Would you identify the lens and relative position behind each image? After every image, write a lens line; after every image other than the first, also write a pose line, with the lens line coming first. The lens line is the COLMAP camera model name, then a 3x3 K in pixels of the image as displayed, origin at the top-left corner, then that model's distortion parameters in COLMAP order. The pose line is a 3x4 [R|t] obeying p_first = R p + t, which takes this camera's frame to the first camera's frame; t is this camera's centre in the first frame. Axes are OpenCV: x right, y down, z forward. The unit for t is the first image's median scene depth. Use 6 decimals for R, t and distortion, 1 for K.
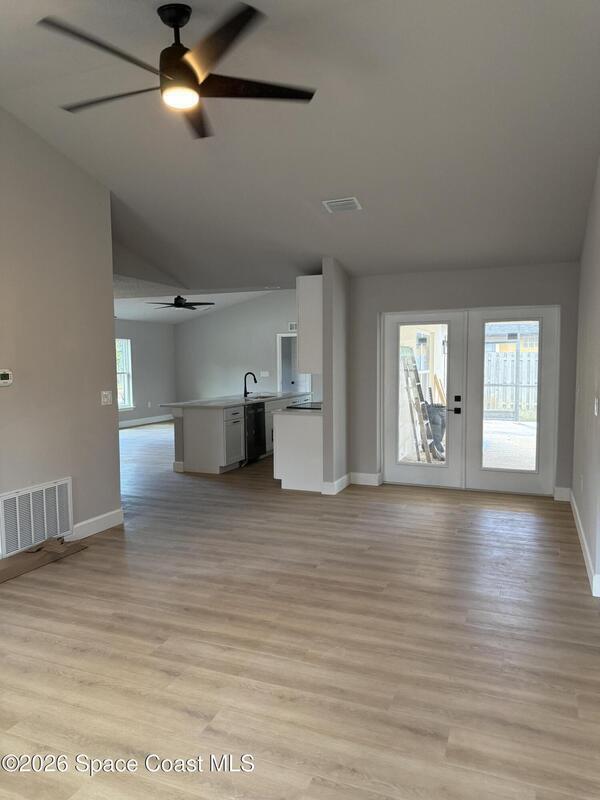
lens RADIAL K [[566.6, 0, 301.8], [0, 566.6, 401.1], [0, 0, 1]] dist [0.007371, 0.001178]
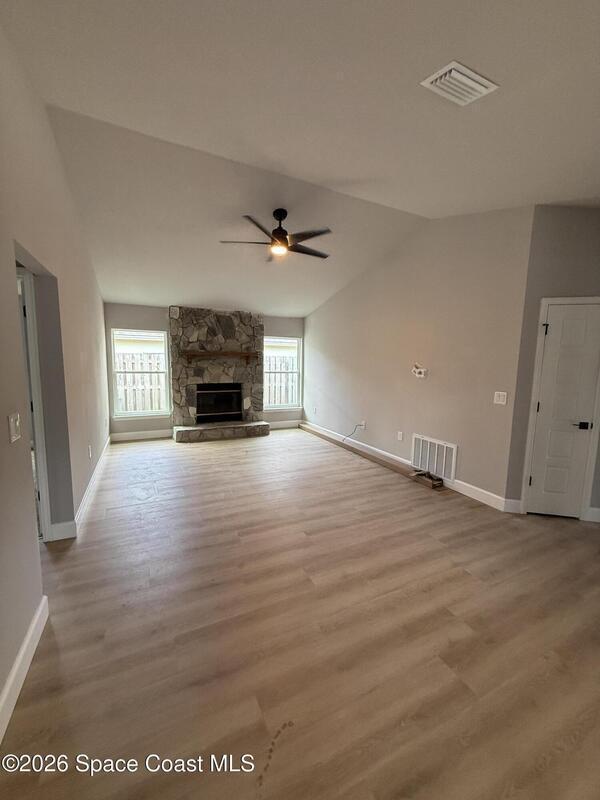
lens RADIAL K [[320.9, 0, 301.7], [0, 320.9, 400.3], [0, 0, 1]] dist [-0.000786, -0.000066]
pose [[-0.669940, 0.082764, -0.737788, 0.464253], [-0.068585, 0.982618, 0.172506, -0.096623], [0.739241, 0.166170, -0.652619, 1.257093]]
